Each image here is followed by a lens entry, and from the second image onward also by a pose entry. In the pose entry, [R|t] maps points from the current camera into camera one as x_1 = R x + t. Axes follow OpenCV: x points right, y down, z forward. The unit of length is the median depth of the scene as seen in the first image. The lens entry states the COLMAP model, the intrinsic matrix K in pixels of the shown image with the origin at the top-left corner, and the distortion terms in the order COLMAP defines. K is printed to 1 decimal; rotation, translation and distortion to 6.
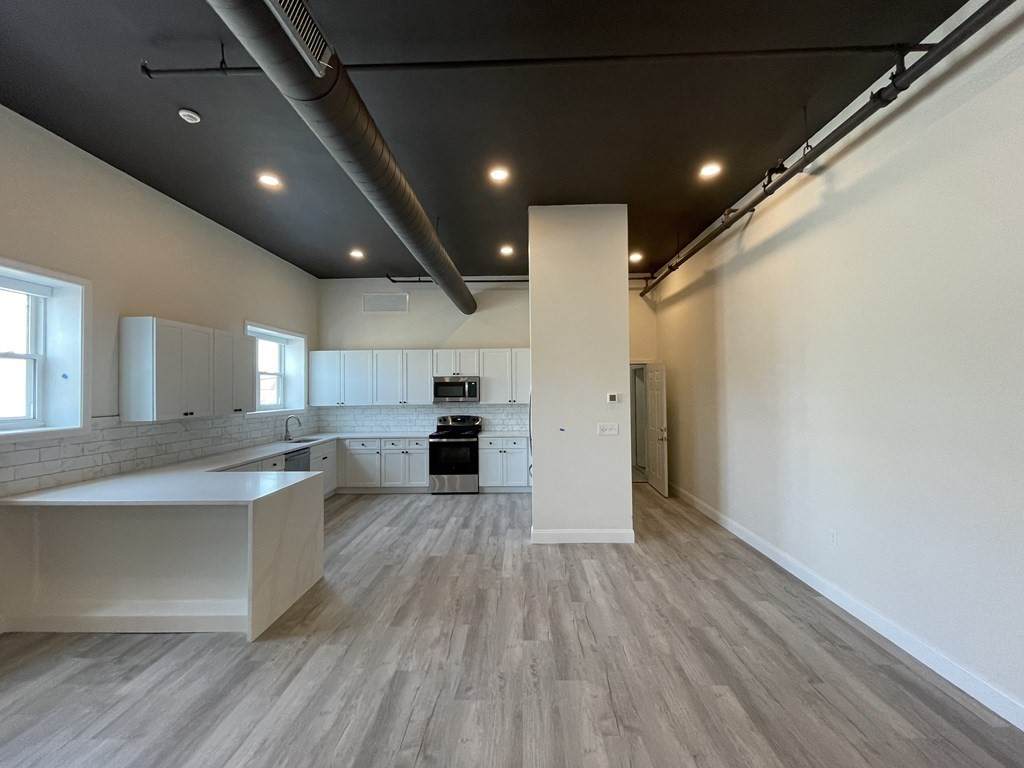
lens RADIAL K [[414.5, 0, 511.4], [0, 414.5, 381.6], [0, 0, 1]] dist [-0.003134, 0.000592]
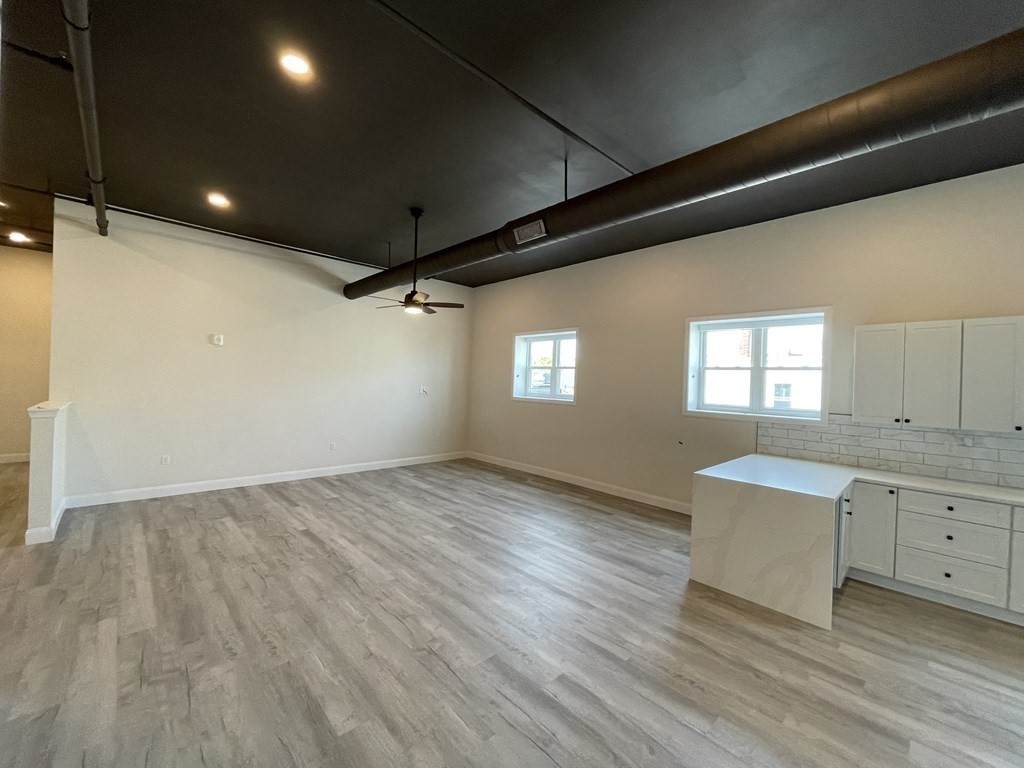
lens RADIAL K [[414.5, 0, 508.9], [0, 414.5, 380.2], [0, 0, 1]] dist [-0.003134, 0.000592]
pose [[-0.710709, -0.017241, -0.703275, 0.489300], [-0.013542, 0.999850, -0.010827, 0.009298], [0.703356, 0.001829, -0.710836, 1.022211]]
